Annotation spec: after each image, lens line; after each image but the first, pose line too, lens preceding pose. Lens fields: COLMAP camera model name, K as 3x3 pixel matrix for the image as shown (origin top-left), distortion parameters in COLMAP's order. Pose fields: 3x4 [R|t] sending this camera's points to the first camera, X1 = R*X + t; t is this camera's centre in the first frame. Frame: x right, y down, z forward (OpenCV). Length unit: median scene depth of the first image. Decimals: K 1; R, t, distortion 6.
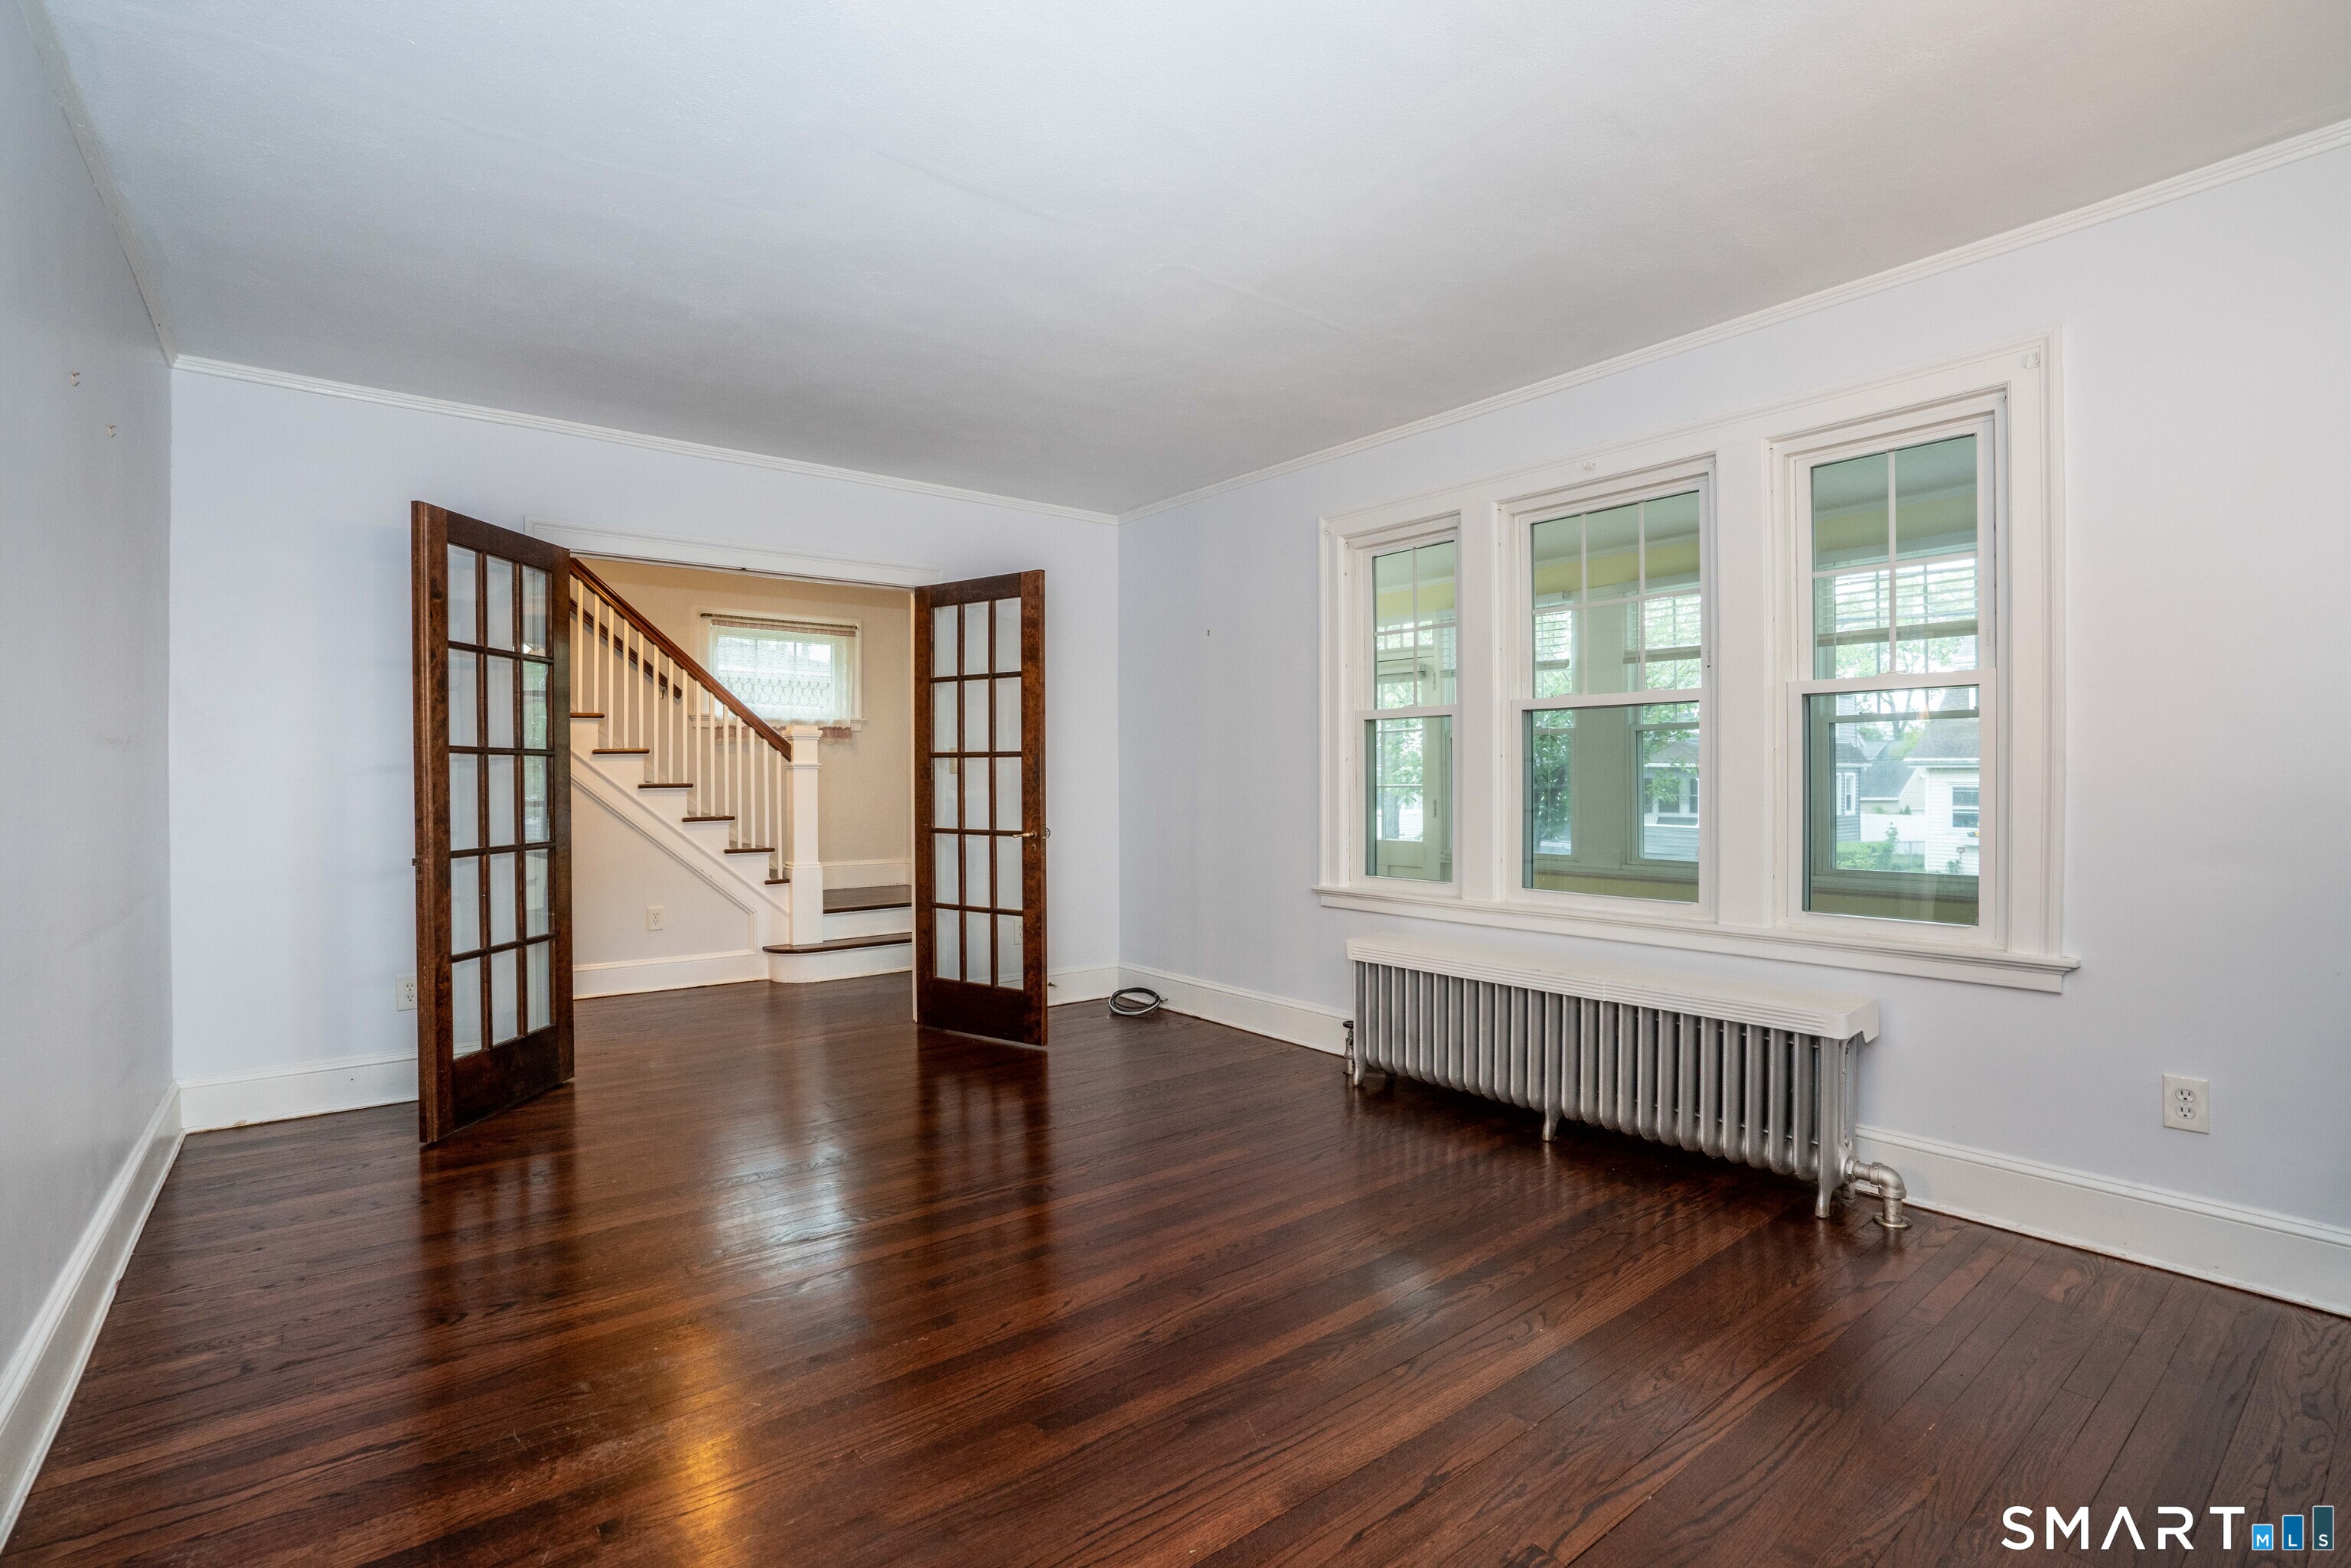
lens RADIAL K [[1146.7, 0, 1175.5], [0, 1146.7, 784.0], [0, 0, 1]] dist [0.001757, 0.000204]
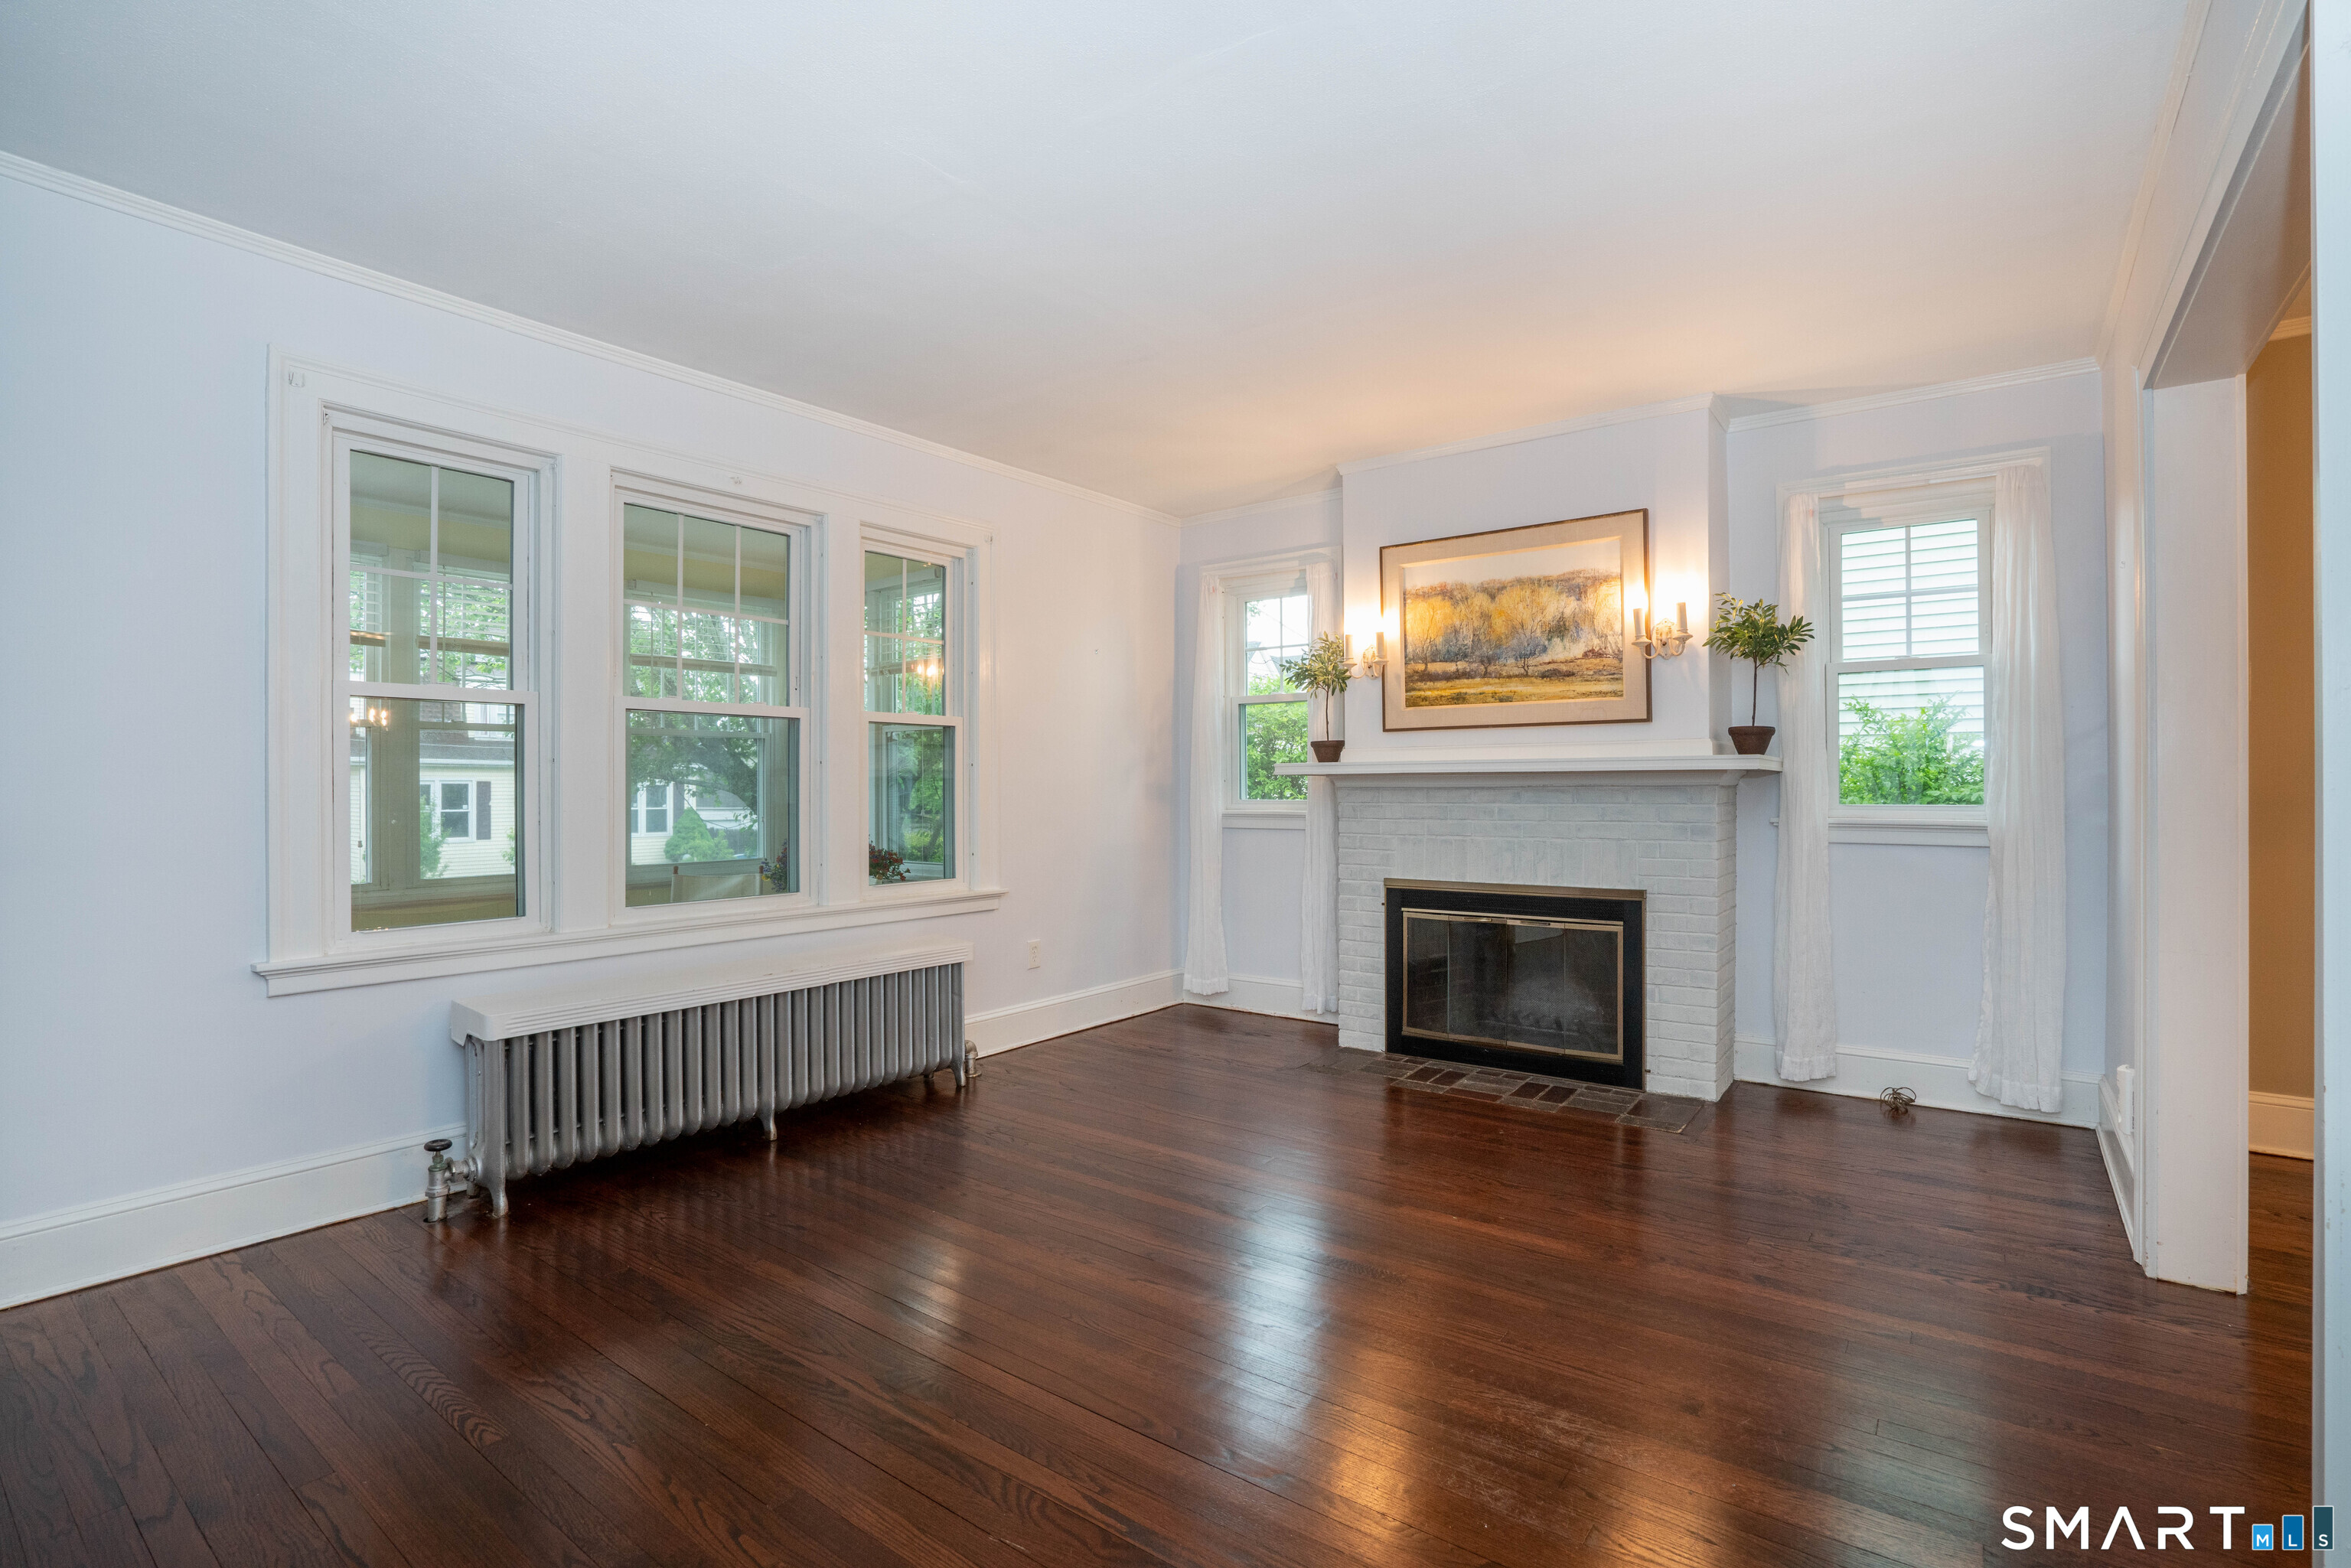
lens RADIAL K [[1073.5, 0, 1175.5], [0, 1073.5, 784.0], [0, 0, 1]] dist [-0.001931, -0.000372]
pose [[-0.229801, 0.000947, 0.973237, -0.605645], [0.004121, 0.999992, 0.000000, -0.003312], [-0.973229, 0.004011, -0.229803, 0.766238]]
